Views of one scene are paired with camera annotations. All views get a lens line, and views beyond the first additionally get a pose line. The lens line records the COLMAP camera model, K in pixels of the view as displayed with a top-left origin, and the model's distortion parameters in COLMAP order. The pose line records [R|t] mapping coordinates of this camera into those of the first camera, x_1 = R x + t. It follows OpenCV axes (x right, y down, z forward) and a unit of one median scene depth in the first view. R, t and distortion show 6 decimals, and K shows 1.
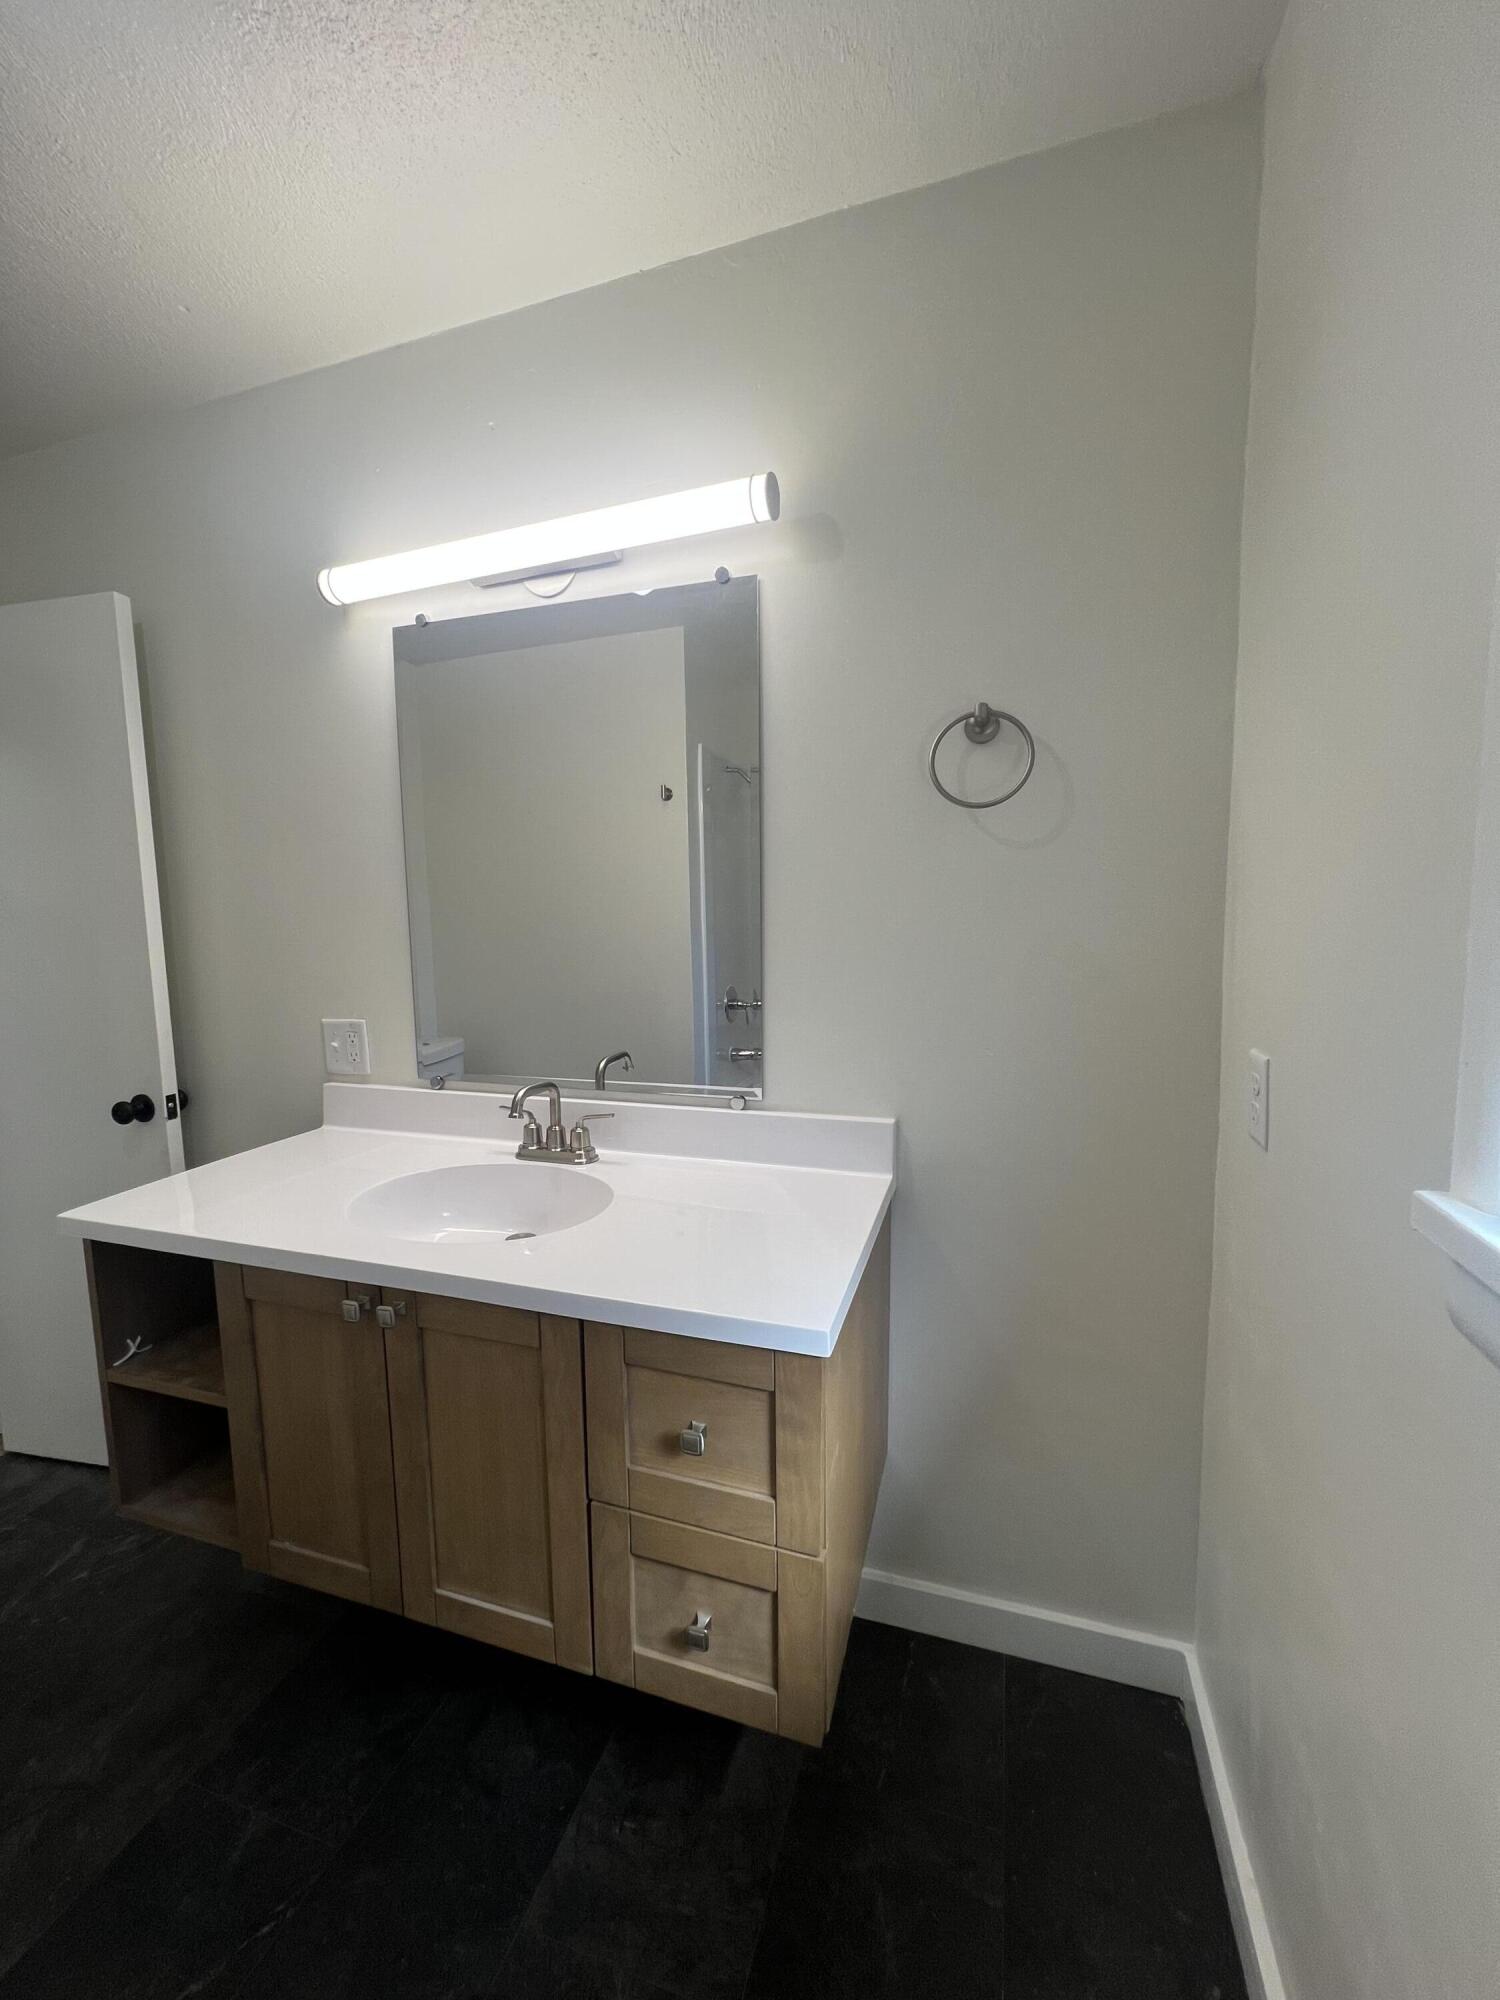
lens RADIAL K [[799.9, 0, 750.1], [0, 799.9, 998.3], [0, 0, 1]] dist [-0.005470, 0.001072]
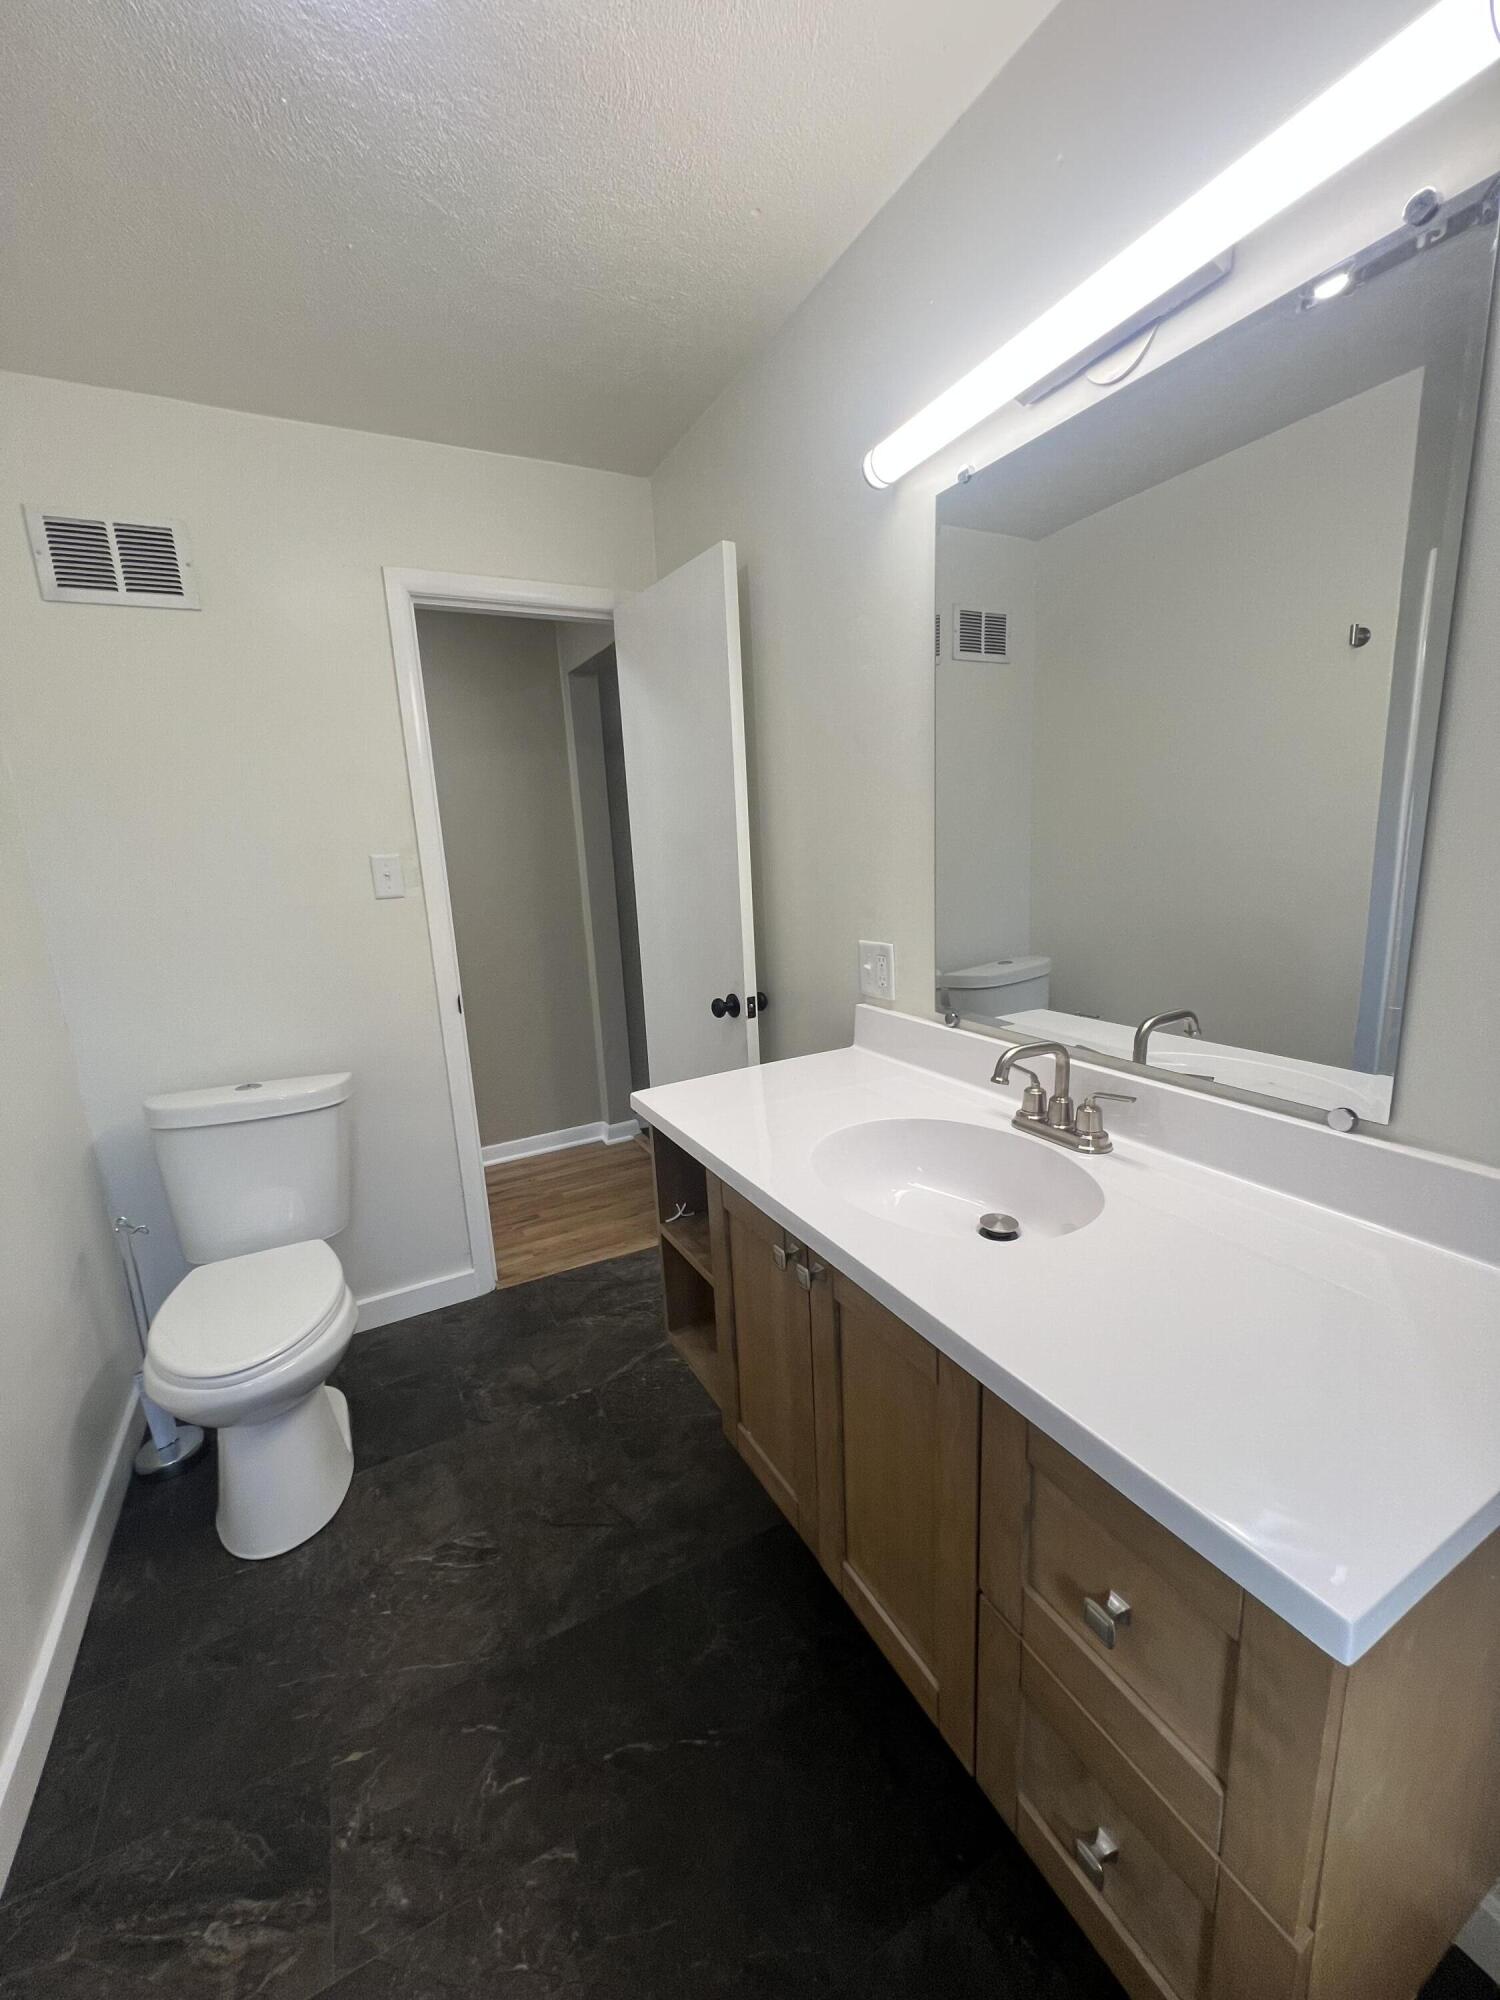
lens RADIAL K [[799.9, 0, 745.9], [0, 799.9, 1002.5], [0, 0, 1]] dist [-0.005470, 0.001072]
pose [[0.711771, 0.120252, -0.692042, 0.074962], [-0.033178, 0.989893, 0.137884, -0.034450], [0.701628, -0.075182, 0.708566, 0.212859]]
